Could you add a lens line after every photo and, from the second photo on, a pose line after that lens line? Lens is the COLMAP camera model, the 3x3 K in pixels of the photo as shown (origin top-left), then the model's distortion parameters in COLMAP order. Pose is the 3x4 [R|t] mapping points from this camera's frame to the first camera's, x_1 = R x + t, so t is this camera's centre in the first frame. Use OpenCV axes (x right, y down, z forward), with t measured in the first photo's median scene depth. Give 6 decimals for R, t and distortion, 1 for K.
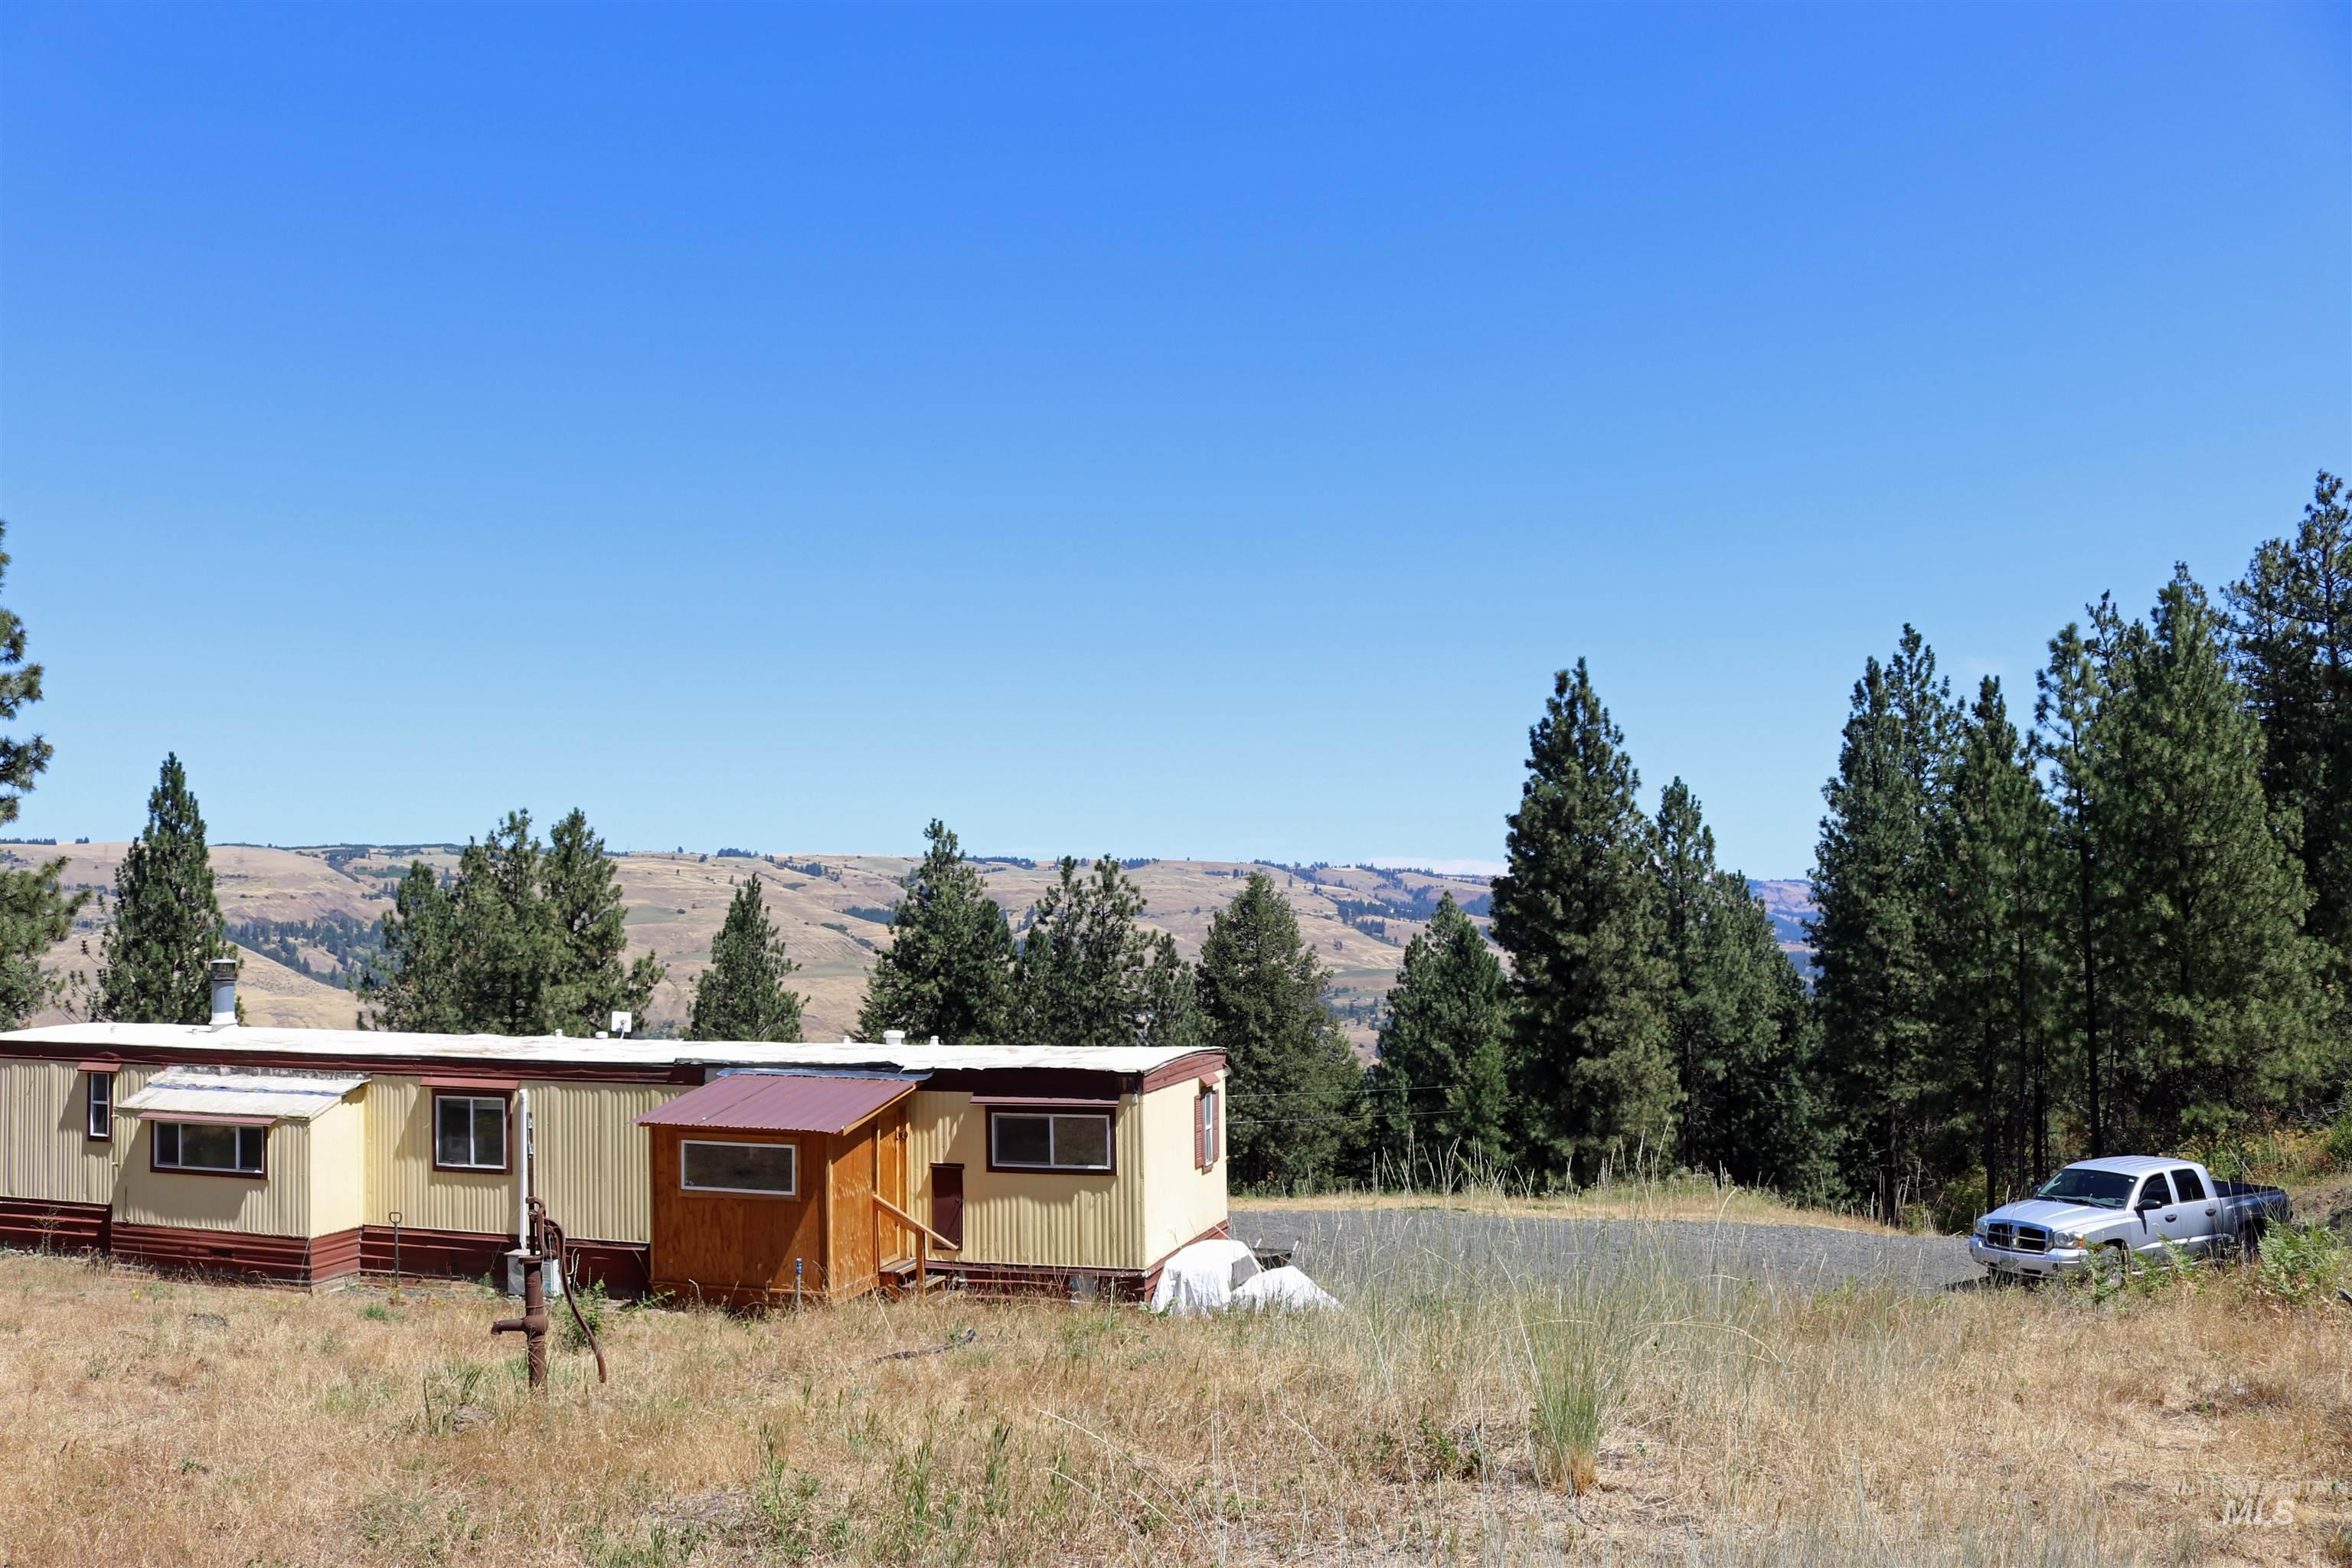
lens RADIAL K [[1949.8, 0, 1157.7], [0, 1949.8, 787.6], [0, 0, 1]] dist [-0.158487, 0.123485]
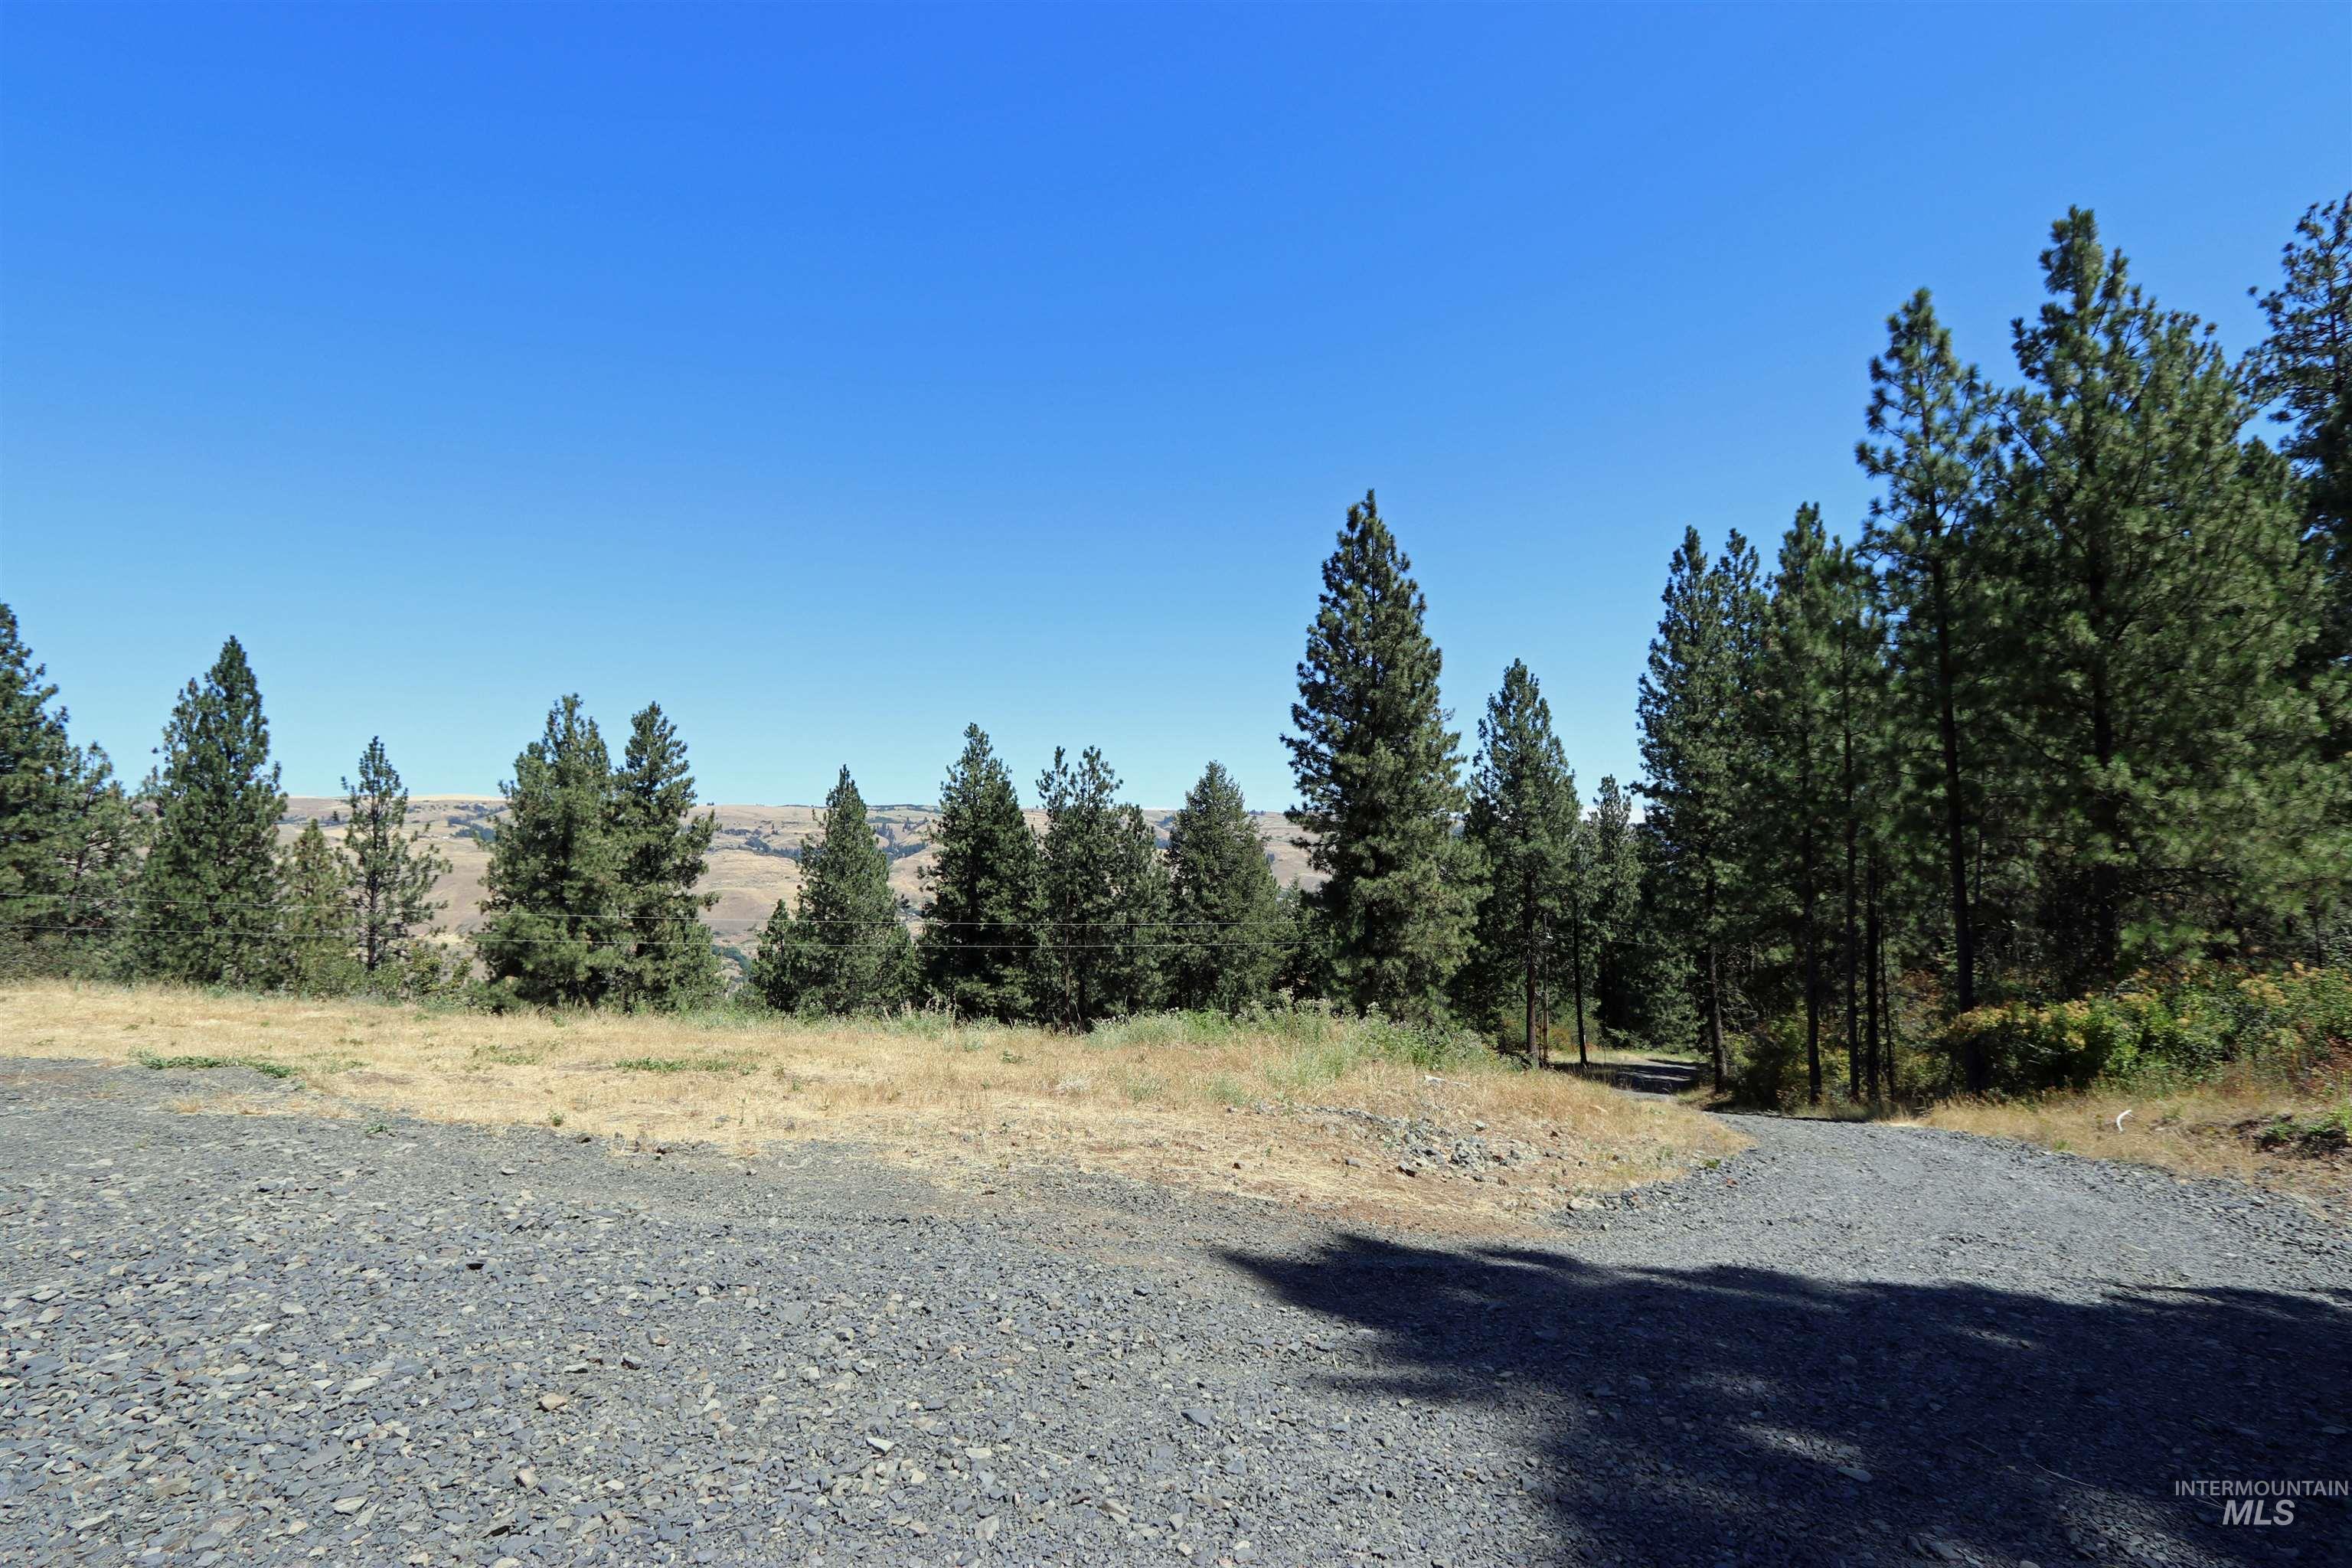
lens RADIAL K [[1083.1, 0, 1176.0], [0, 1083.1, 784.0], [0, 0, 1]] dist [-0.015168, 0.000975]
pose [[0.992325, -0.004101, -0.123586, 0.186092], [0.005271, 0.999944, 0.009139, 0.082233], [0.123542, -0.009721, 0.992292, 0.414879]]
